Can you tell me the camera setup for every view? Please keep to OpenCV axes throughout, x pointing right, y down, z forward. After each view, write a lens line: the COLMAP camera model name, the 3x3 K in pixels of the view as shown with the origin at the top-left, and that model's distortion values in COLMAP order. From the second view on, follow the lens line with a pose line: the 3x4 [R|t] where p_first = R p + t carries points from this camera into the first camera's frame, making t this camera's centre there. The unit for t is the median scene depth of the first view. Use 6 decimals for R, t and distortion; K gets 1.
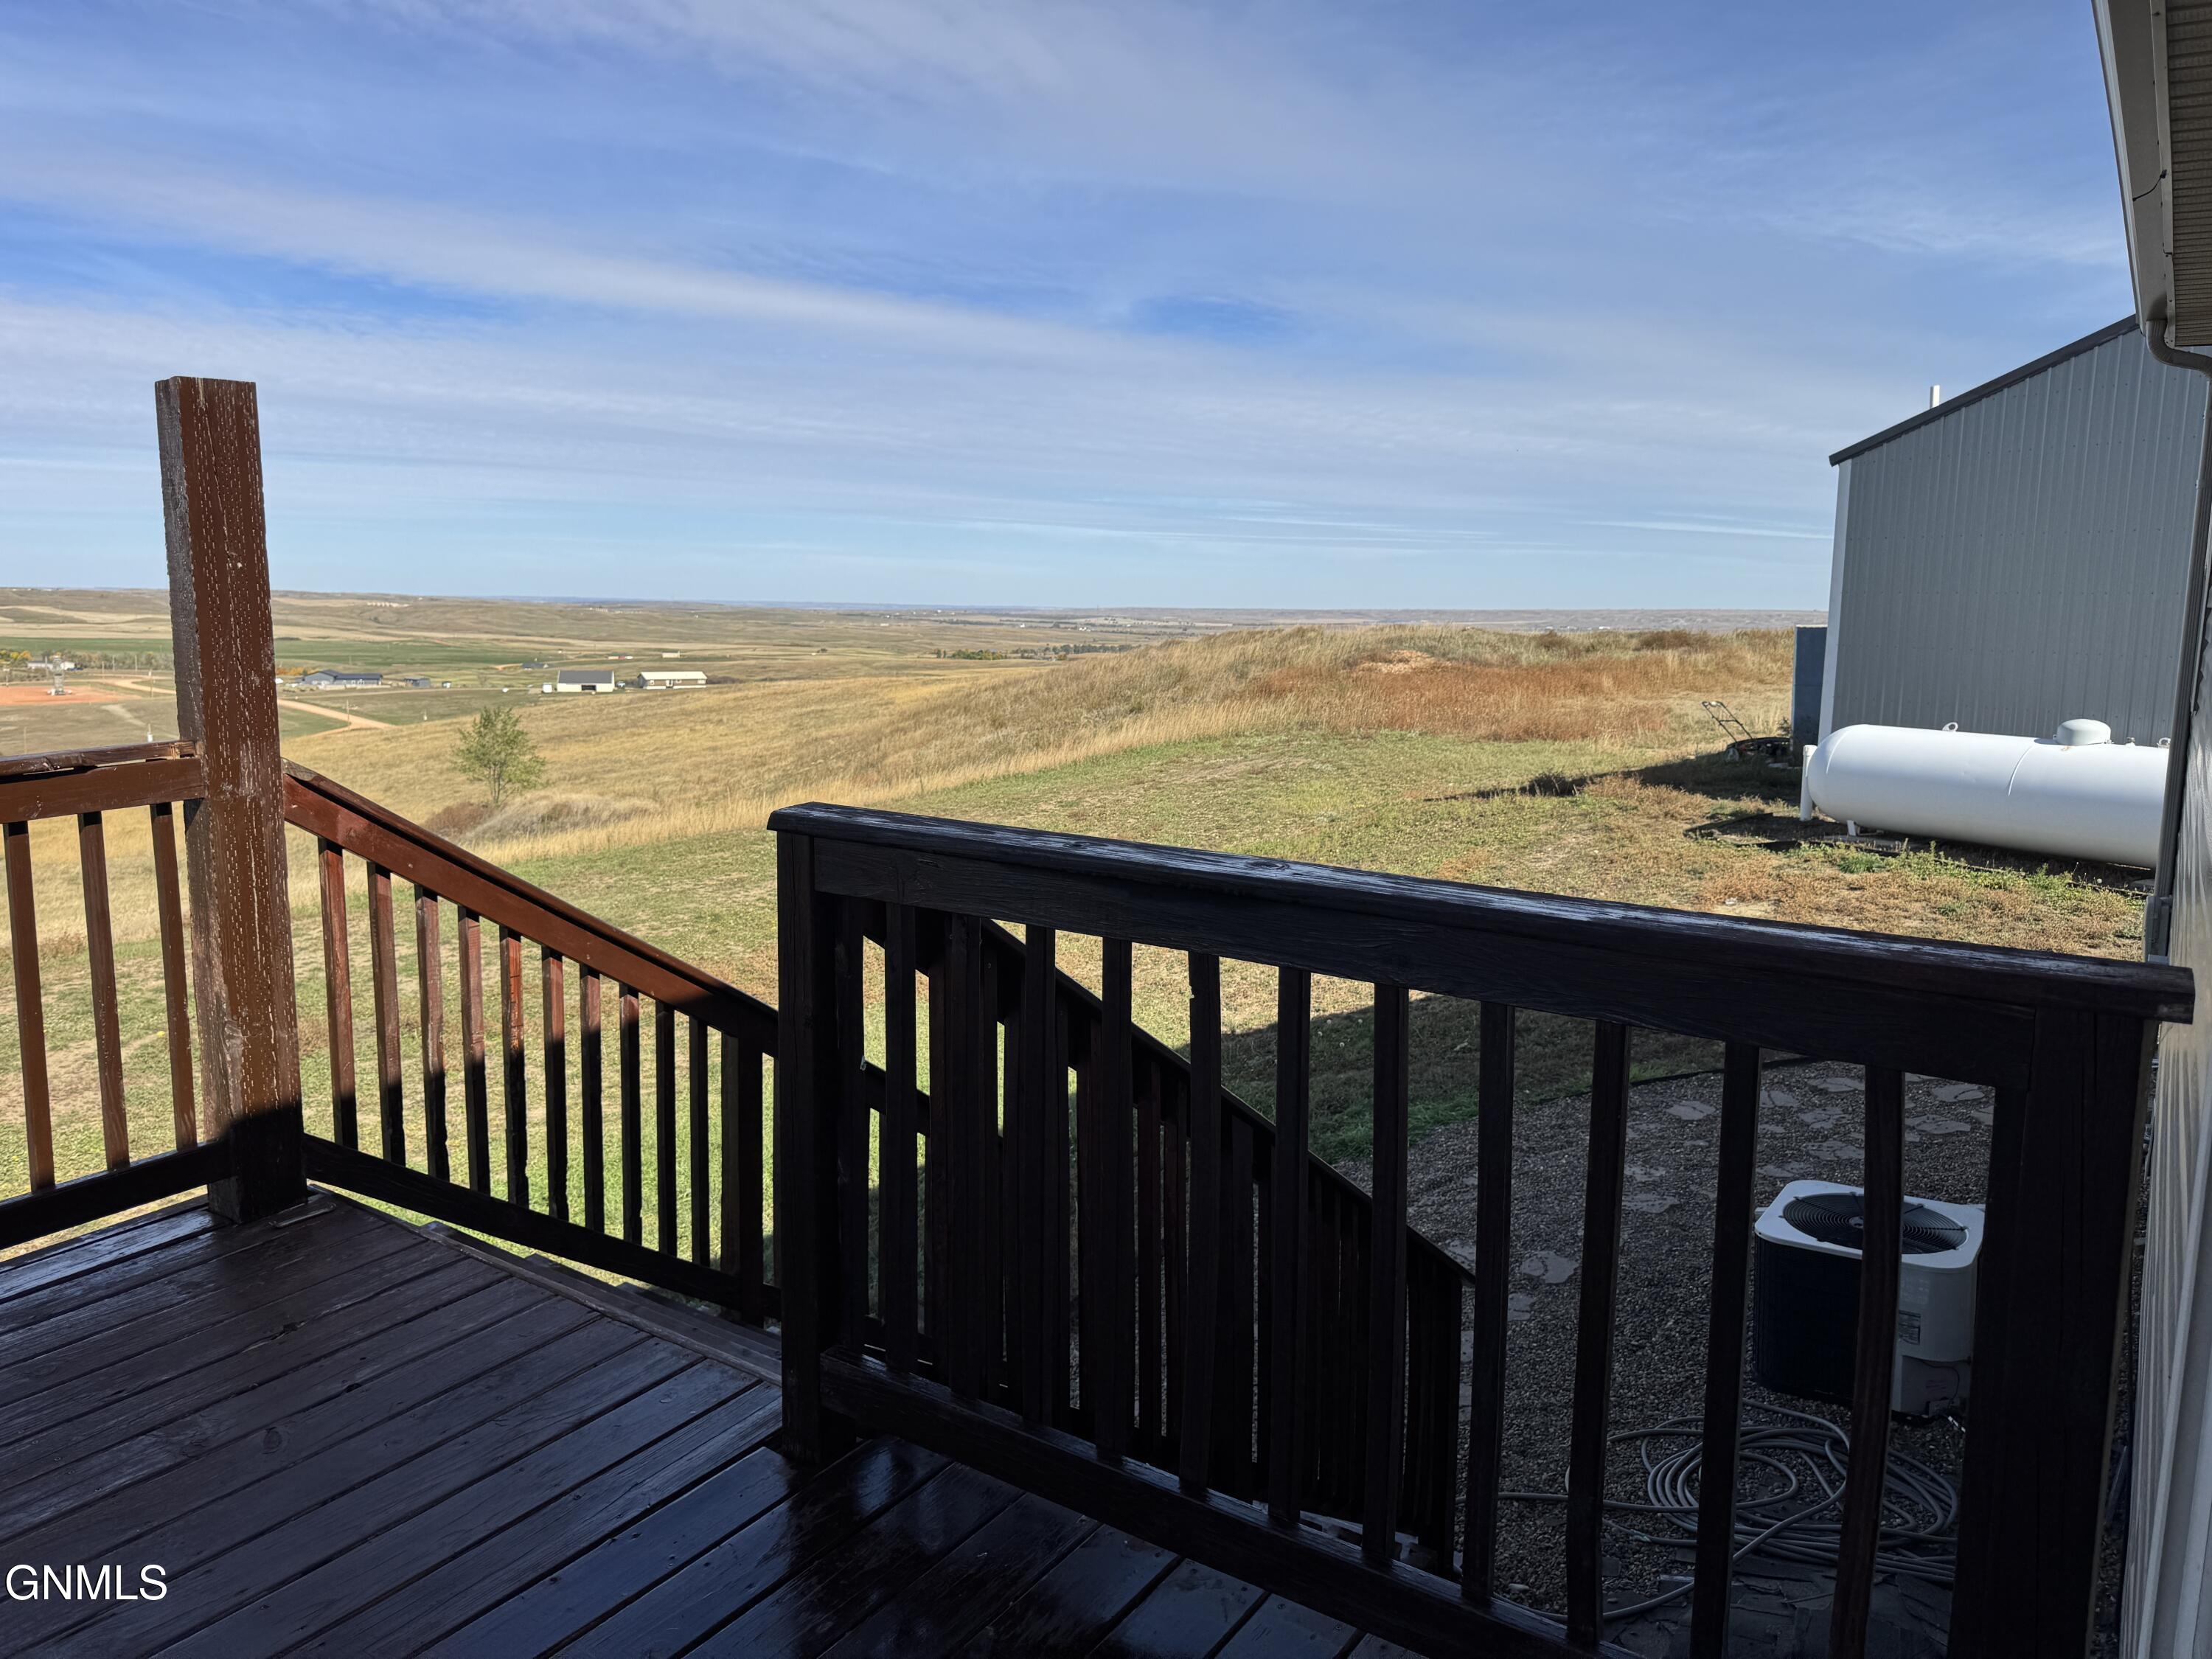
lens RADIAL K [[1548.7, 0, 1080.4], [0, 1548.7, 806.9], [0, 0, 1]] dist [0.042195, -0.053243]
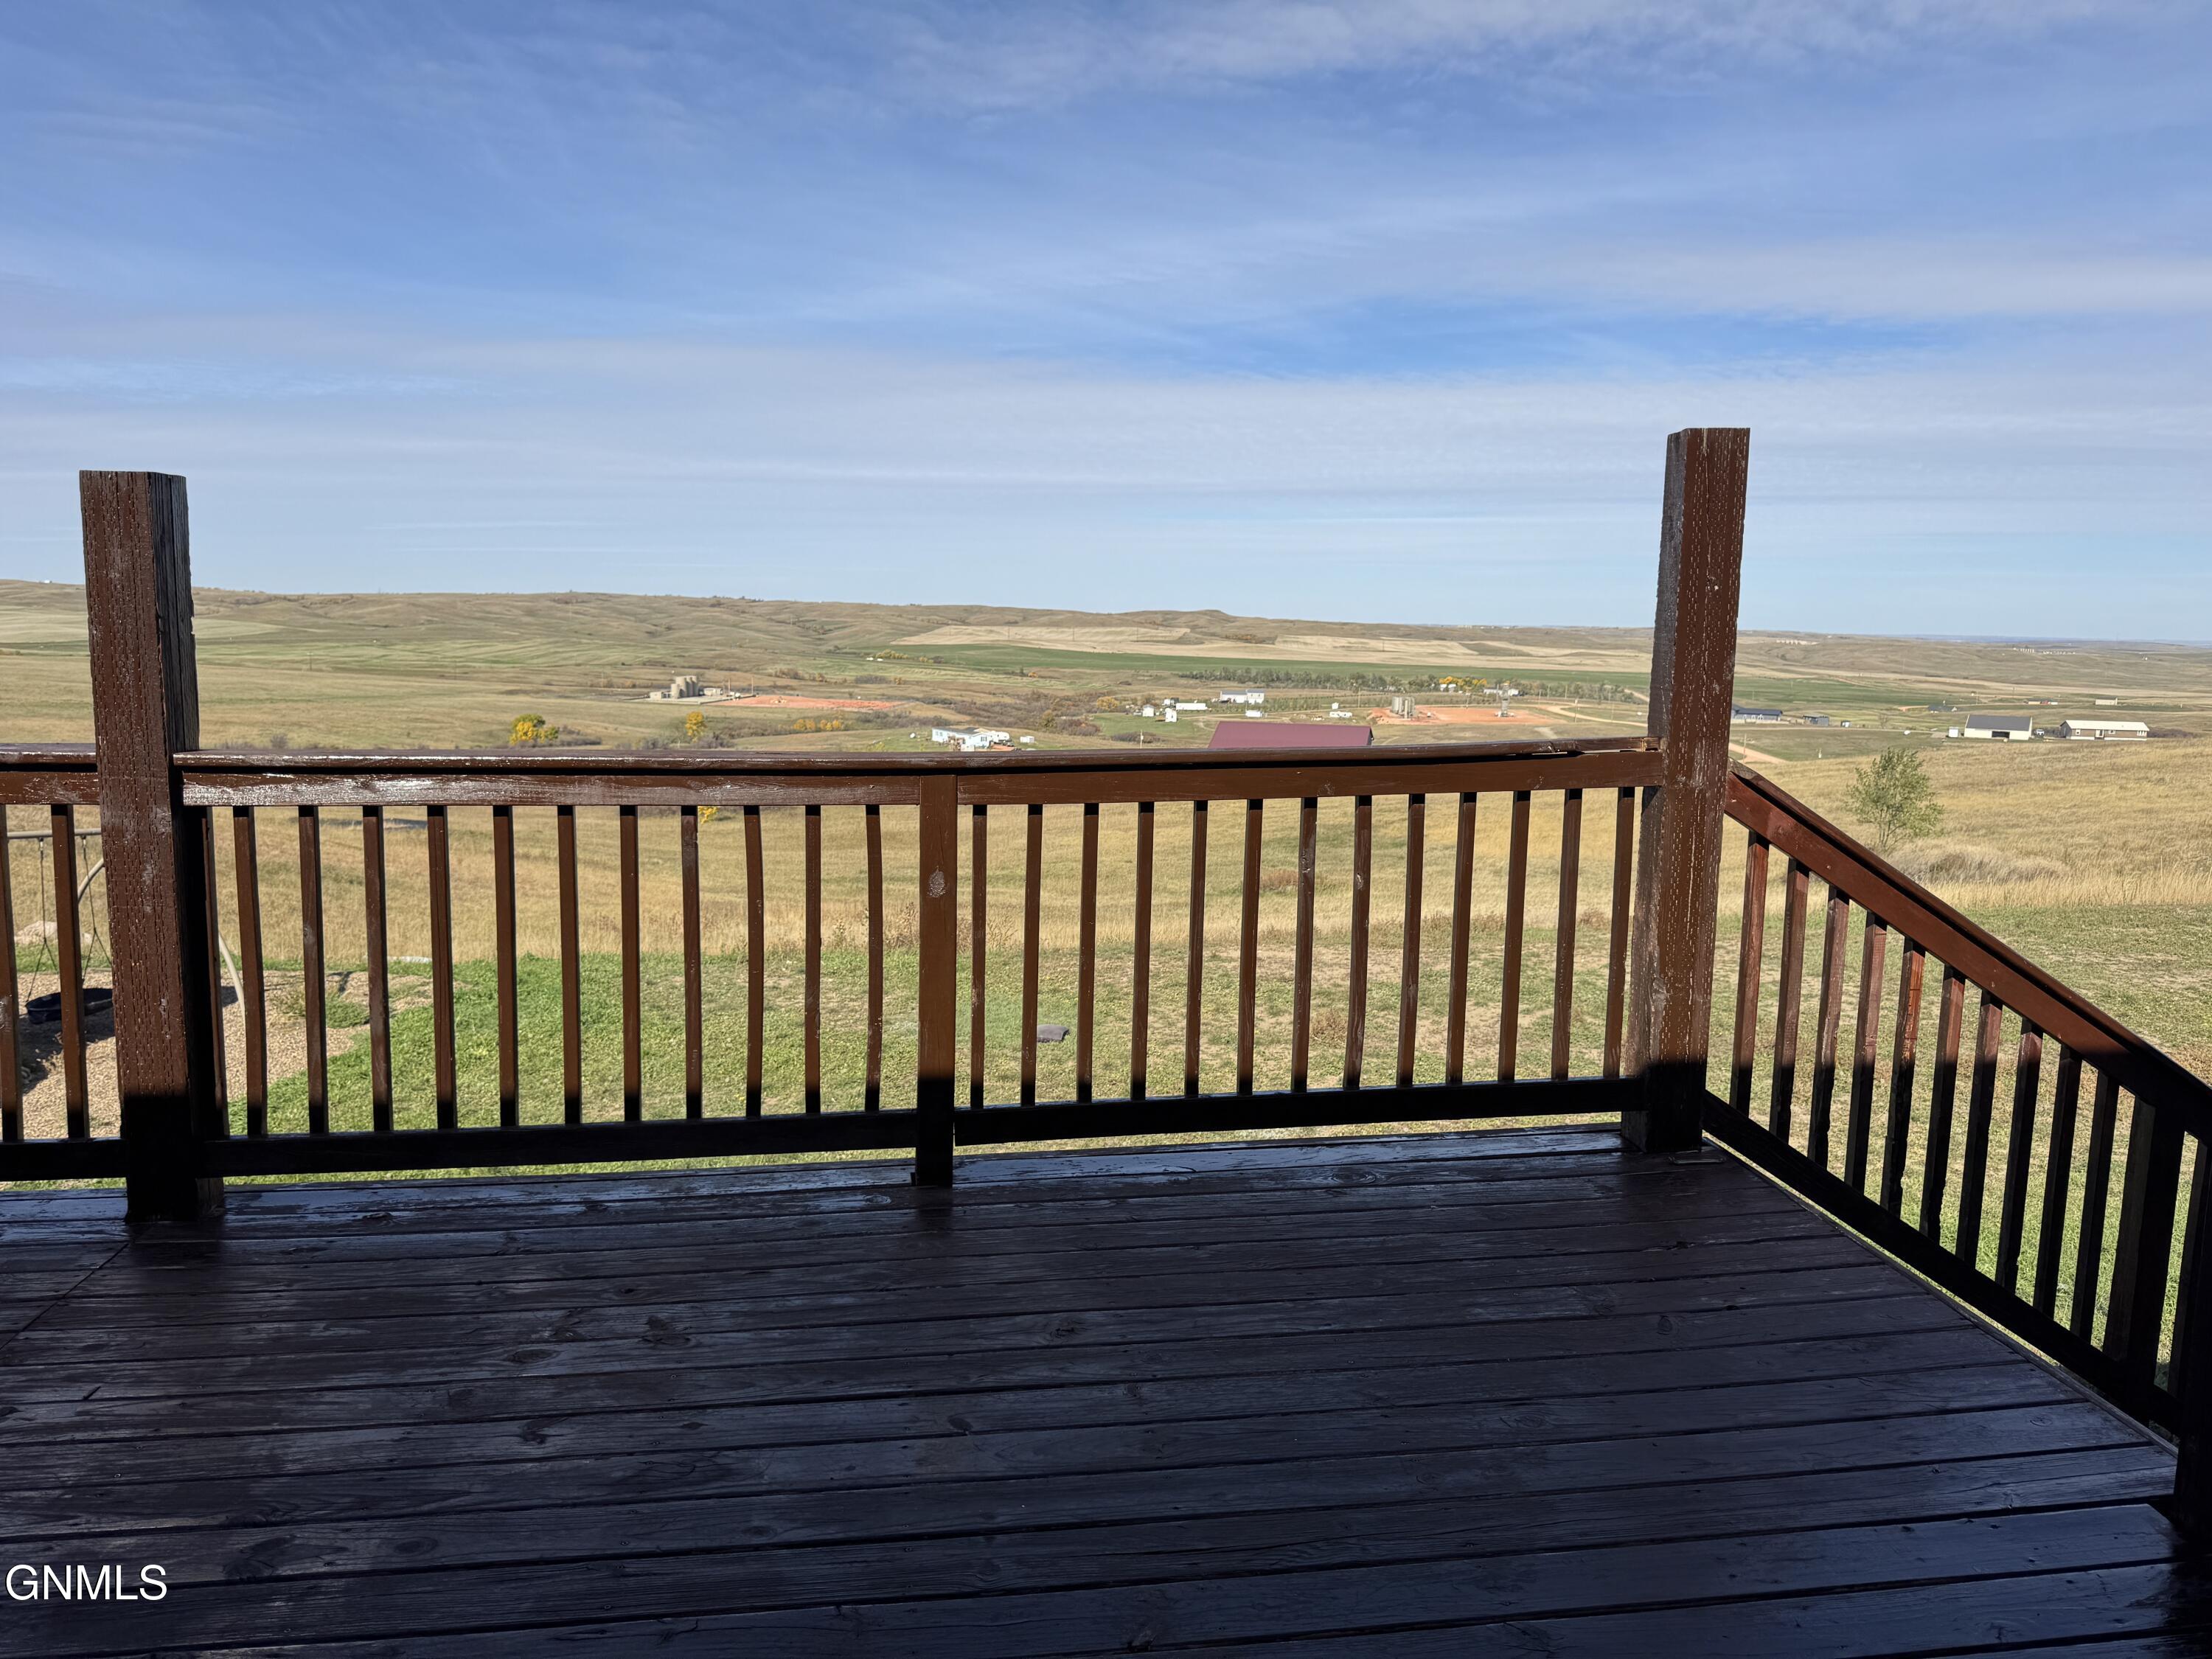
lens RADIAL K [[1548.7, 0, 1101.9], [0, 1548.7, 843.7], [0, 0, 1]] dist [0.042195, -0.053243]
pose [[0.678890, 0.104126, -0.726820, 0.009788], [-0.106786, 0.993370, 0.042569, 0.030881], [0.726434, 0.048714, 0.685508, -0.105537]]
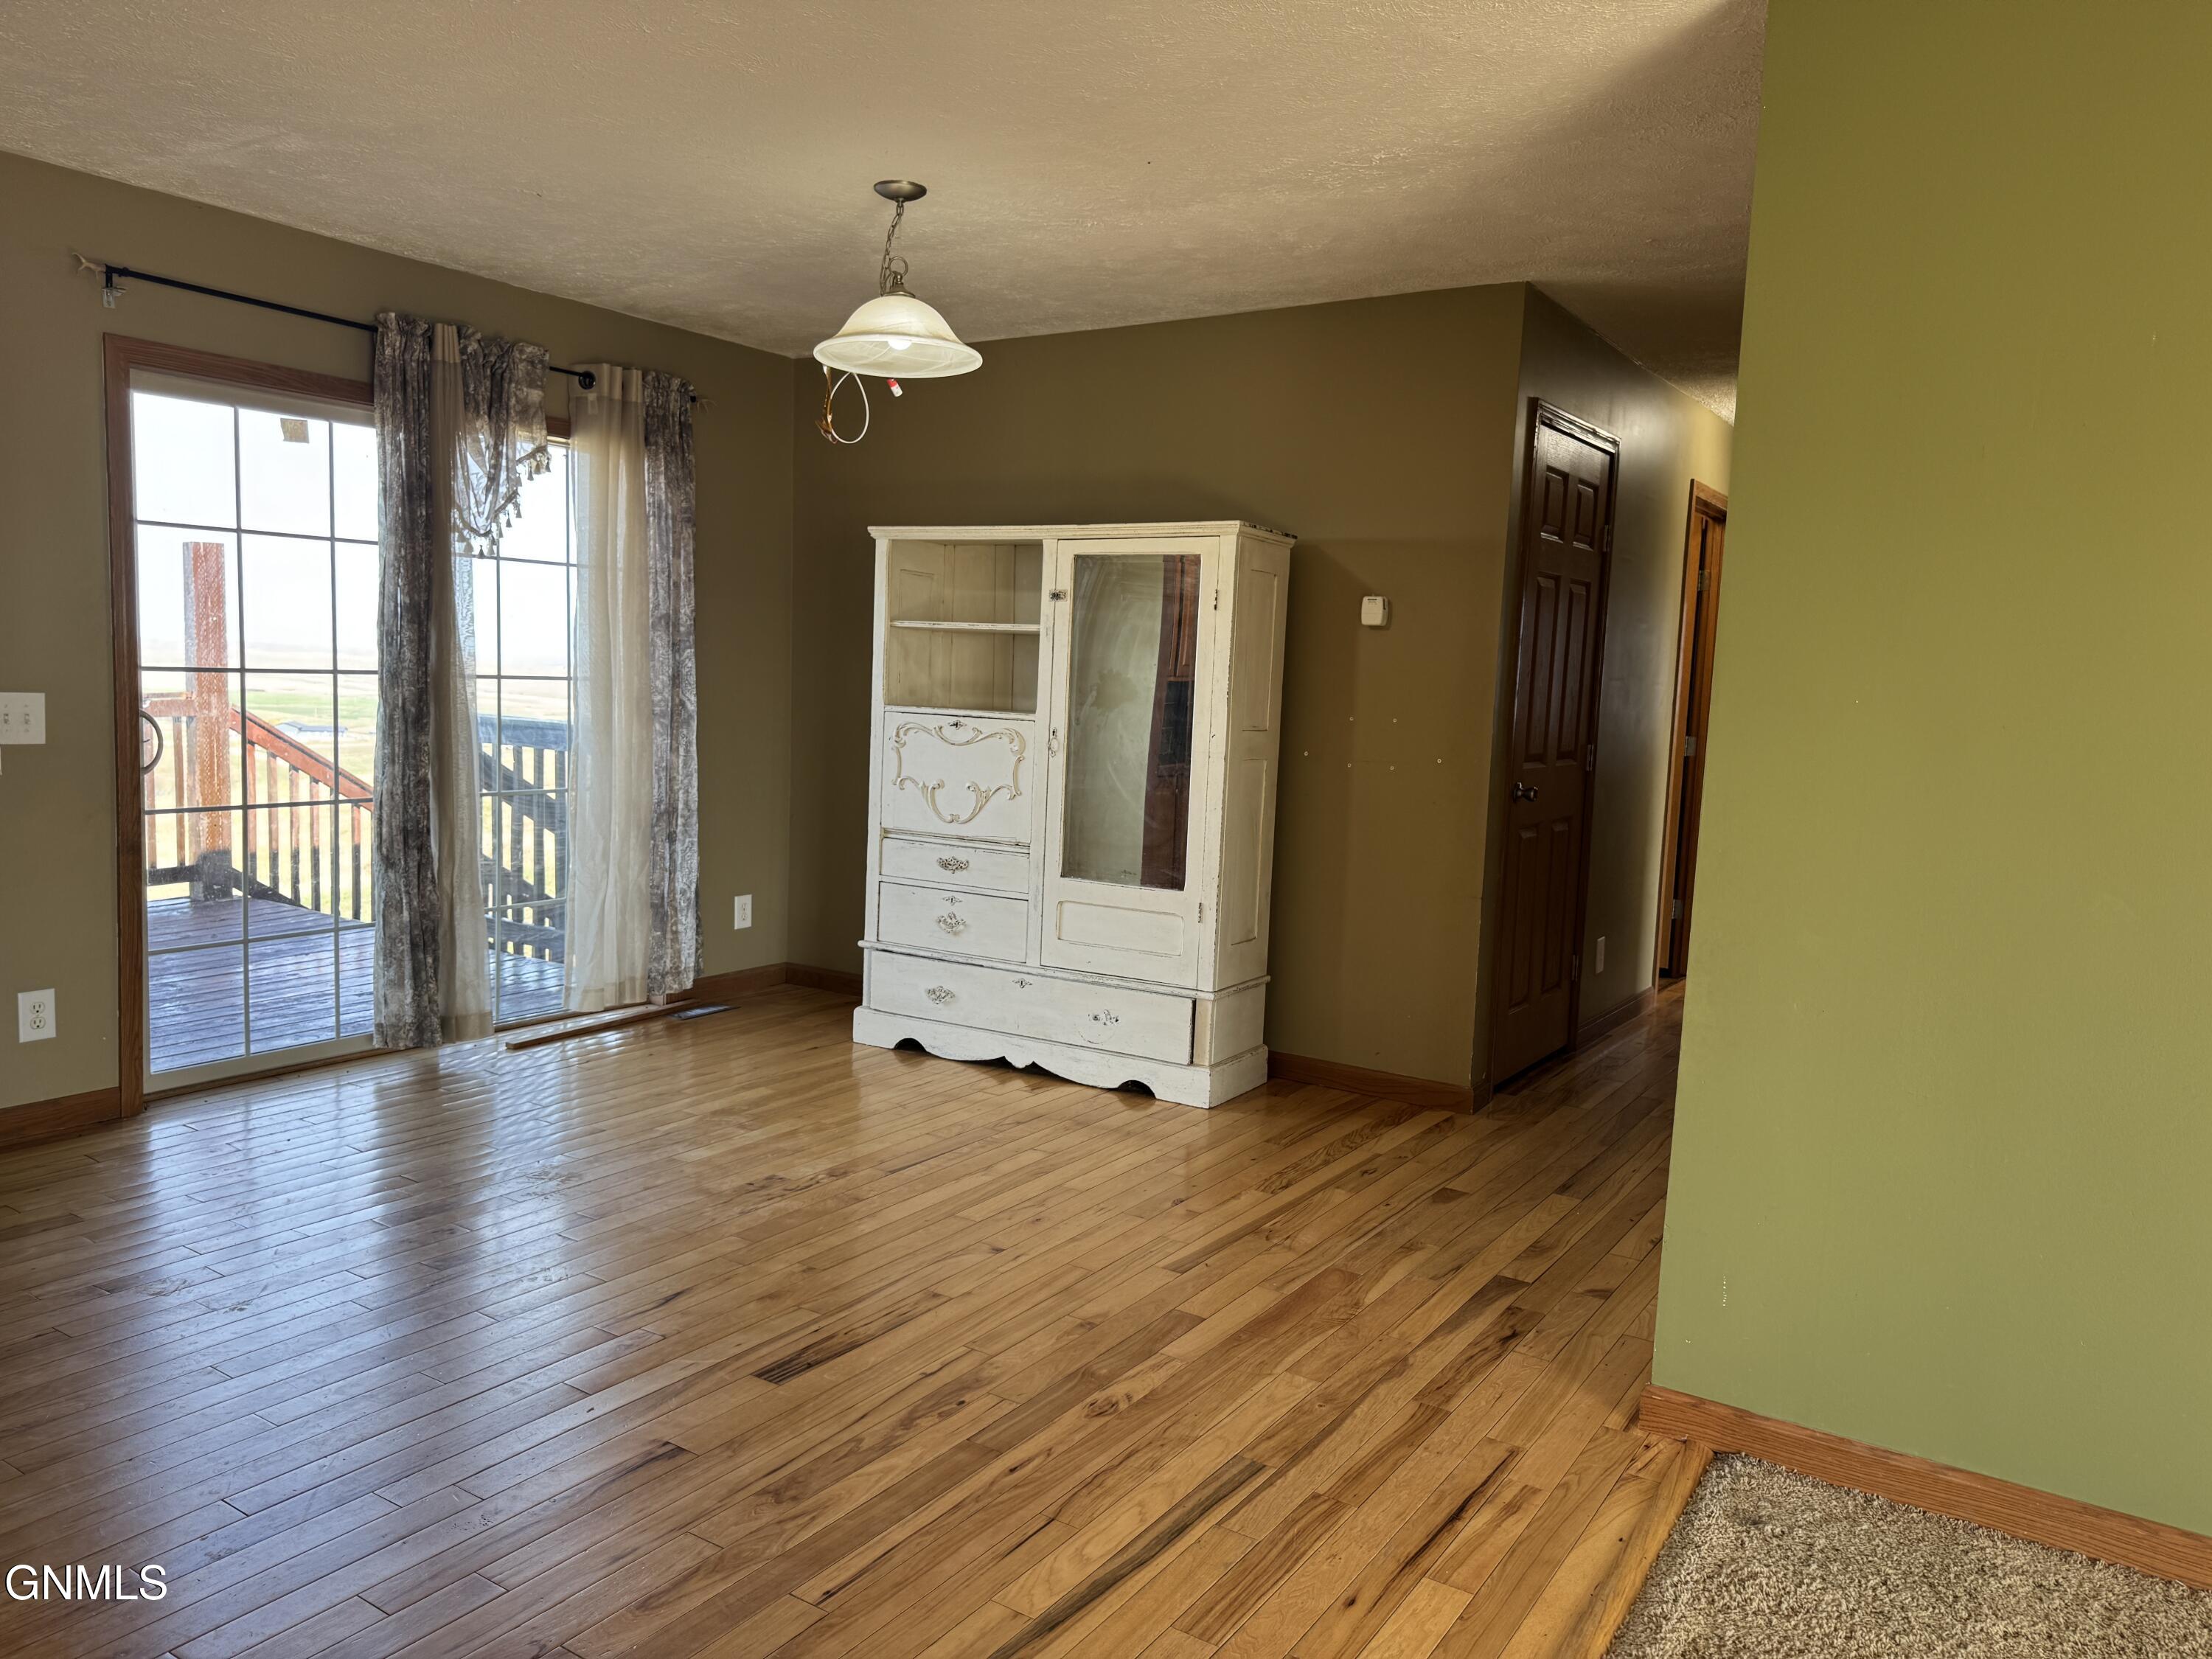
lens RADIAL K [[1548.7, 0, 1105.4], [0, 1548.7, 850.5], [0, 0, 1]] dist [0.042195, -0.053243]
pose [[0.999332, 0.035873, -0.006998, 0.813630], [-0.036012, 0.999134, -0.020849, 0.190347], [0.006245, 0.021087, 0.999758, -1.309155]]
